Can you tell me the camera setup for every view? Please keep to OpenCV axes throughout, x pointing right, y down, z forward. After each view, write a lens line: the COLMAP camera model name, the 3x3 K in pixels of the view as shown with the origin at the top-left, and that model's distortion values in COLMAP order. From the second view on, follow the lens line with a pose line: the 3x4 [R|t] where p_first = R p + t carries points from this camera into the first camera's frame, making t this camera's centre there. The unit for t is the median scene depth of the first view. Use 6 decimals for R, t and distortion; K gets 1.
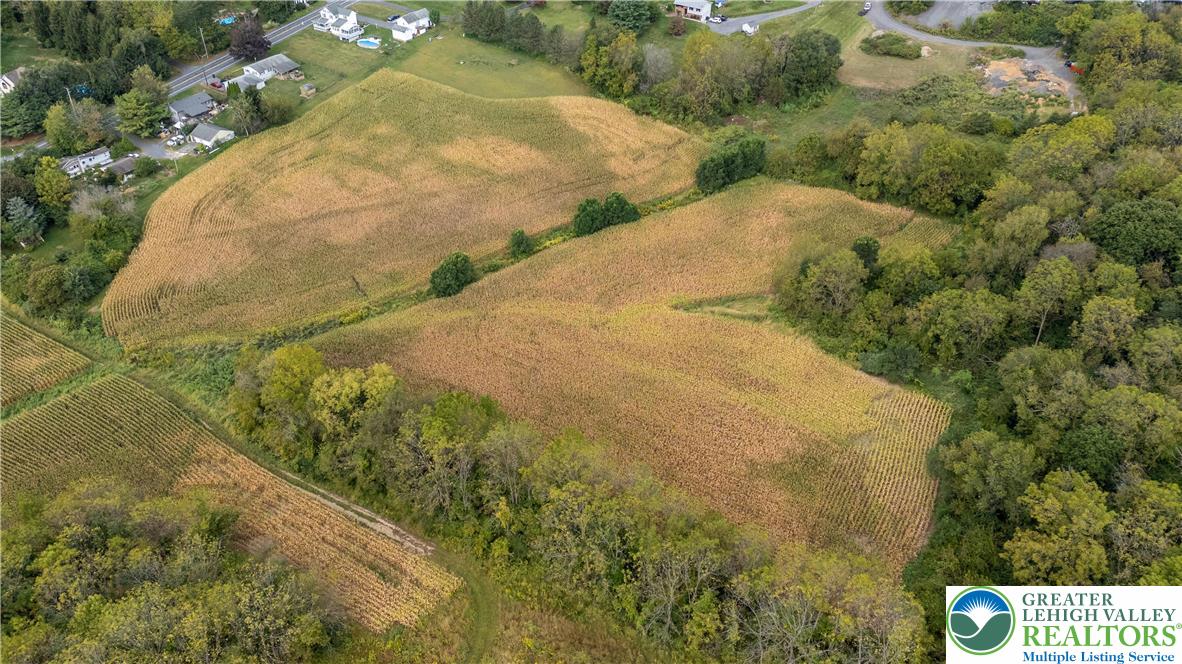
lens RADIAL K [[856.9, 0, 591.0], [0, 856.9, 332.0], [0, 0, 1]] dist [0.074857, -0.088954]
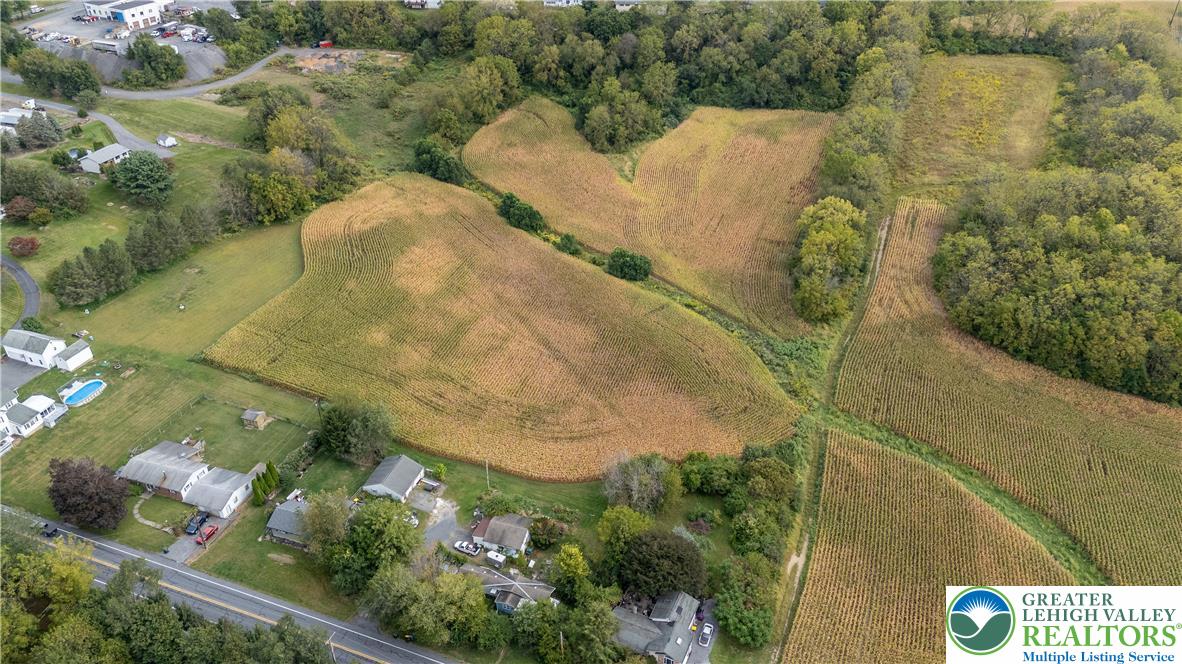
lens RADIAL K [[856.9, 0, 591.0], [0, 856.9, 332.0], [0, 0, 1]] dist [0.074857, -0.088954]
pose [[-0.205029, -0.557793, 0.804257, -0.971820], [0.606366, 0.572636, 0.551733, -0.586685], [-0.768299, 0.600795, 0.220820, 0.698125]]
